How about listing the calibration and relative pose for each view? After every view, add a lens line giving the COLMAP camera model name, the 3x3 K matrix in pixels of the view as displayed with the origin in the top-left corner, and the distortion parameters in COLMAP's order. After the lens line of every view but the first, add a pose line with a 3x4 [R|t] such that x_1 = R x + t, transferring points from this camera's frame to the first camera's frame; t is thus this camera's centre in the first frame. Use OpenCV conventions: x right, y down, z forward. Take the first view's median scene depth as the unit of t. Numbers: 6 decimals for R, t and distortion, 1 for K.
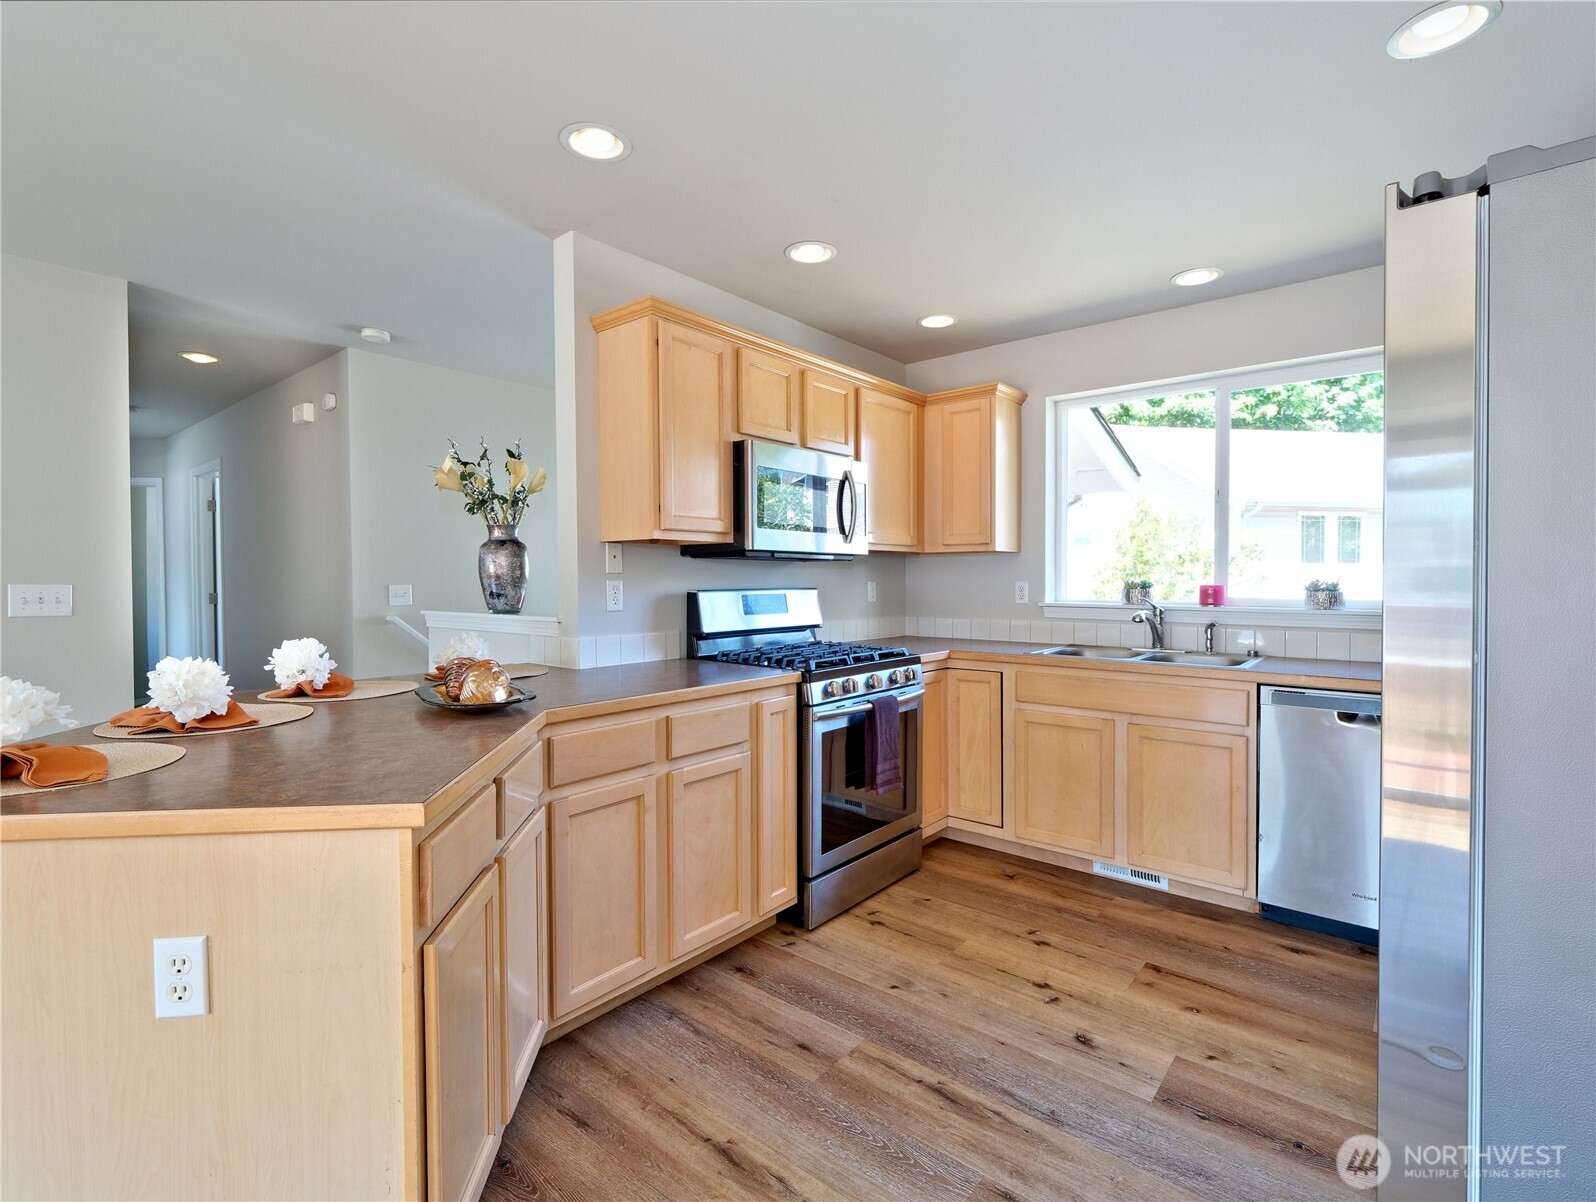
lens RADIAL K [[766.4, 0, 799.1], [0, 766.4, 585.6], [0, 0, 1]] dist [0.001487, -0.000055]
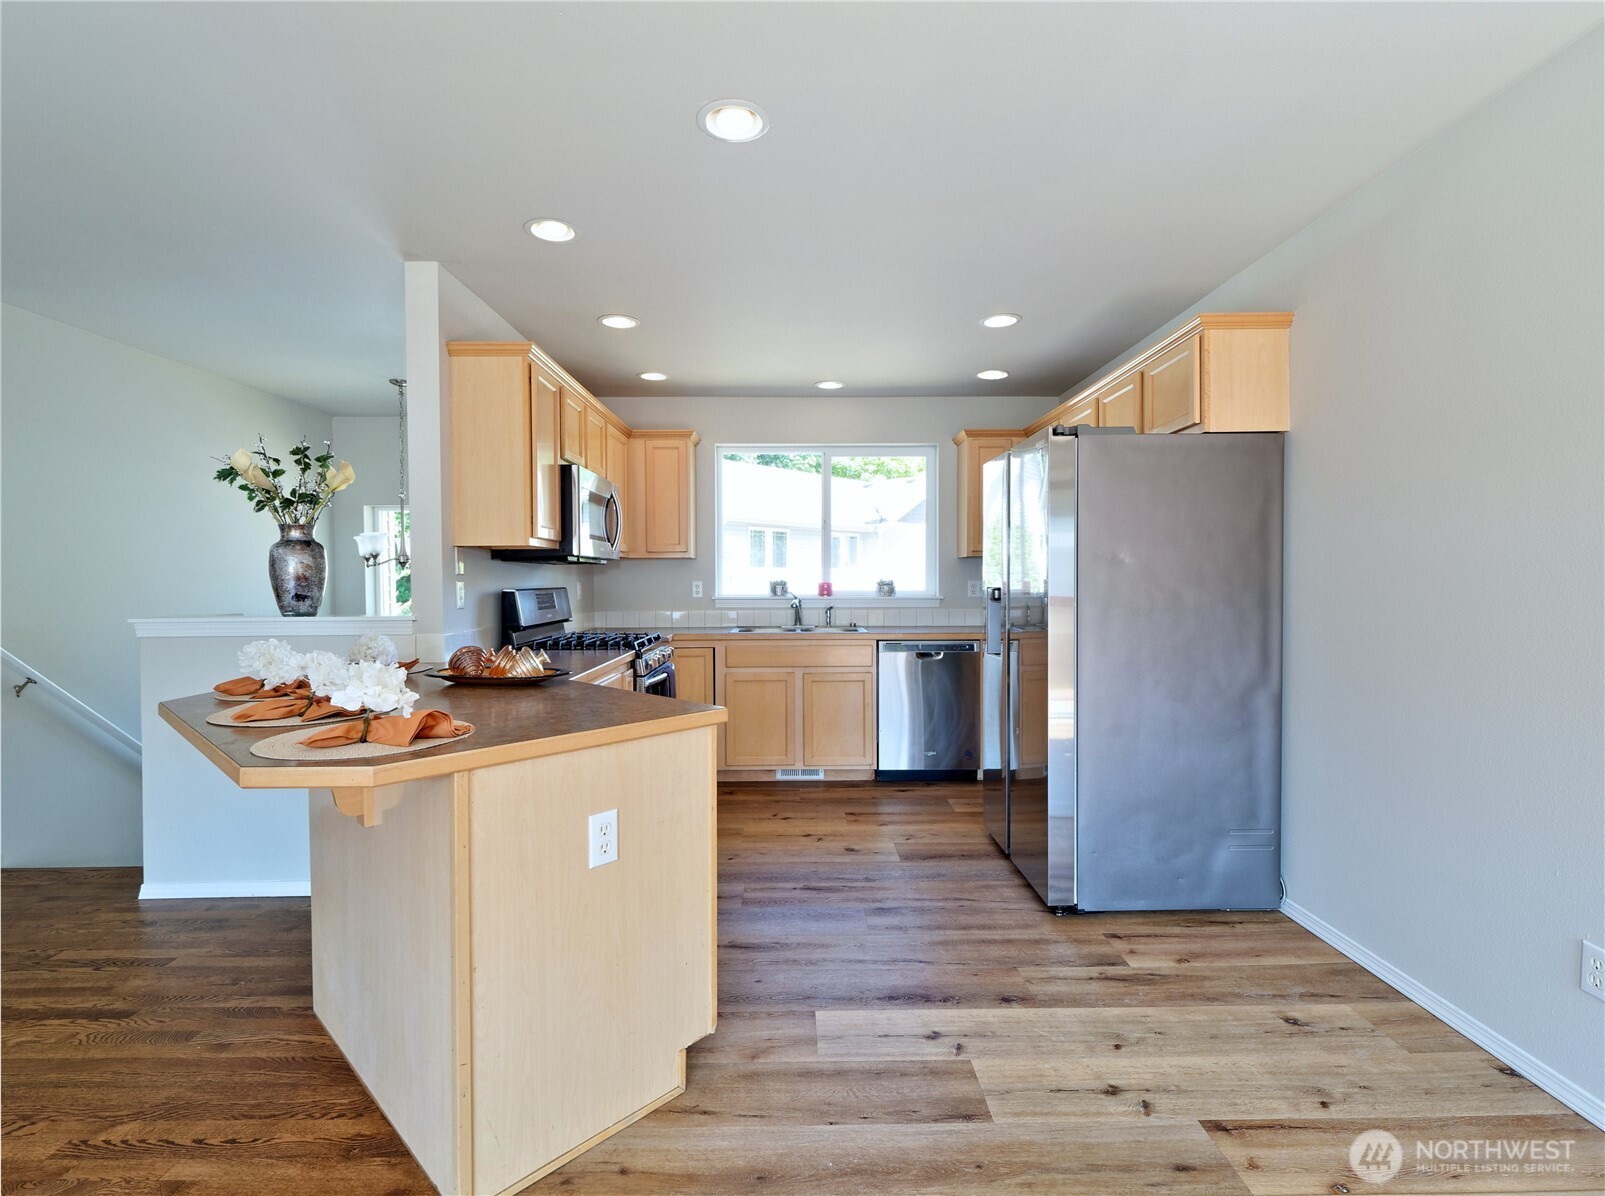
lens RADIAL K [[767.2, 0, 802.9], [0, 767.2, 590.8], [0, 0, 1]] dist [0.002561, -0.000744]
pose [[0.762297, -0.014448, 0.647066, -0.577786], [0.012165, 0.999894, 0.007995, 0.004272], [-0.647113, 0.001777, 0.762392, -0.163560]]
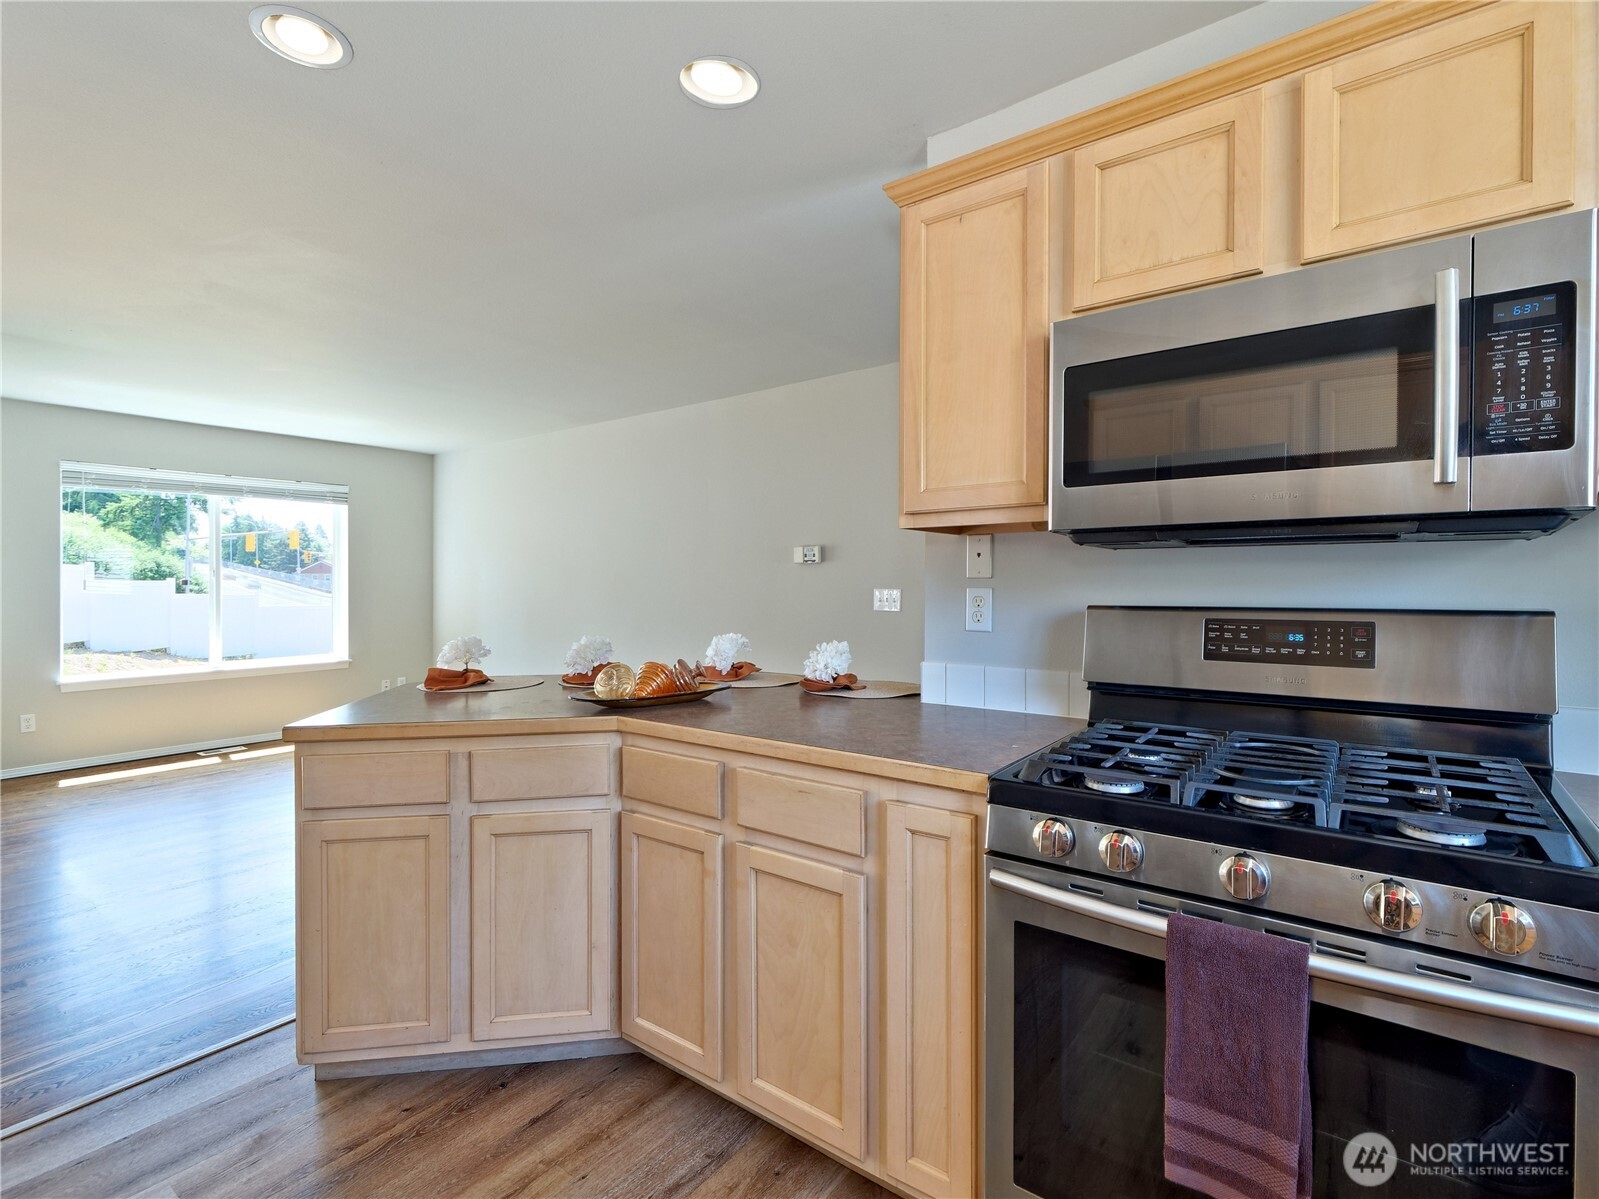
lens RADIAL K [[774.0, 0, 787.1], [0, 774.0, 584.2], [0, 0, 1]] dist [0.001210, -0.000041]
pose [[0.031562, -0.000204, -0.999502, 0.464736], [-0.008563, 0.999963, -0.000474, -0.008521], [0.999465, 0.008574, 0.031559, 0.795826]]
